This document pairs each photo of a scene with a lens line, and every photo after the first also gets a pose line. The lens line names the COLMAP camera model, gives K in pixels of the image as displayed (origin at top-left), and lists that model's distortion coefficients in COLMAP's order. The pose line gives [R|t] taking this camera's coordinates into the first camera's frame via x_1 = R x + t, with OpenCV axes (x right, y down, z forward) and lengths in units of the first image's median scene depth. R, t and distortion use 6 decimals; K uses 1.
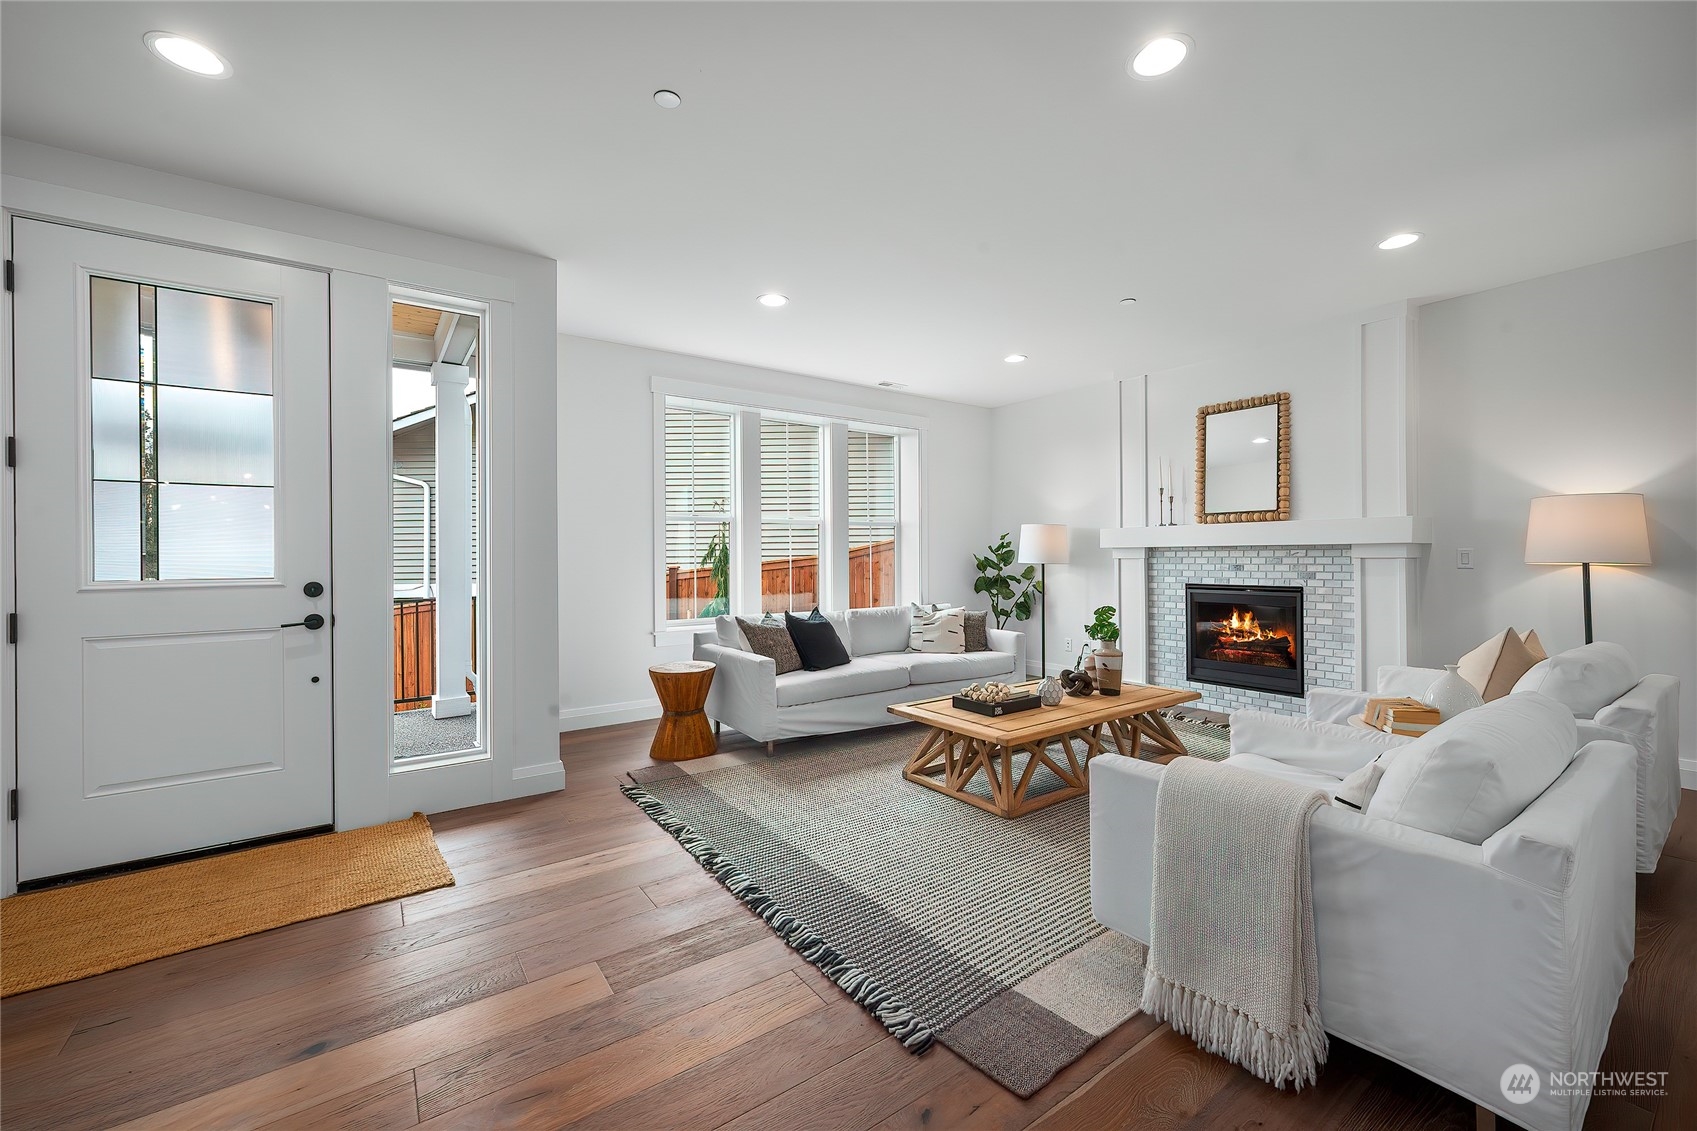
lens RADIAL K [[671.0, 0, 848.5], [0, 671.0, 560.8], [0, 0, 1]] dist [0.001383, 0.000069]
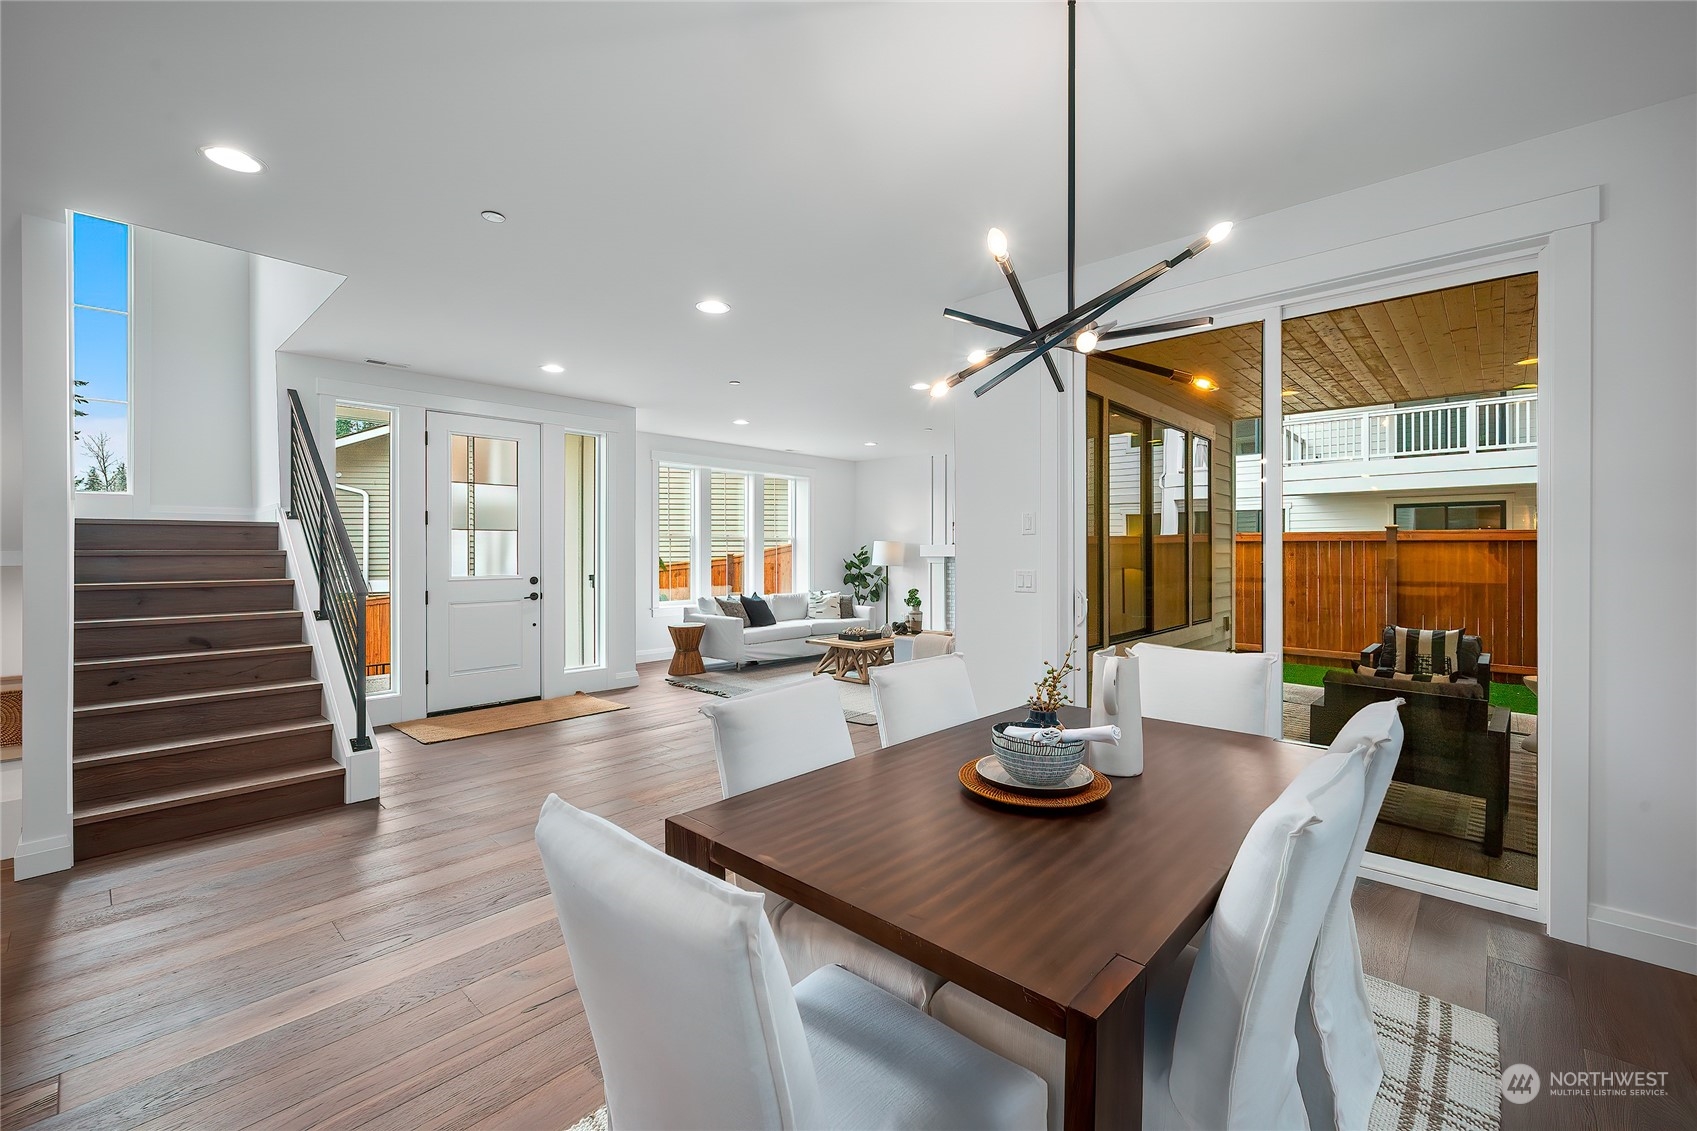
lens RADIAL K [[722.1, 0, 847.4], [0, 722.1, 554.9], [0, 0, 1]] dist [0.003381, -0.000280]
pose [[0.978208, 0.005019, 0.207568, -0.191552], [-0.004447, 0.999985, -0.003221, -0.018294], [-0.207581, 0.002228, 0.978215, -0.798281]]
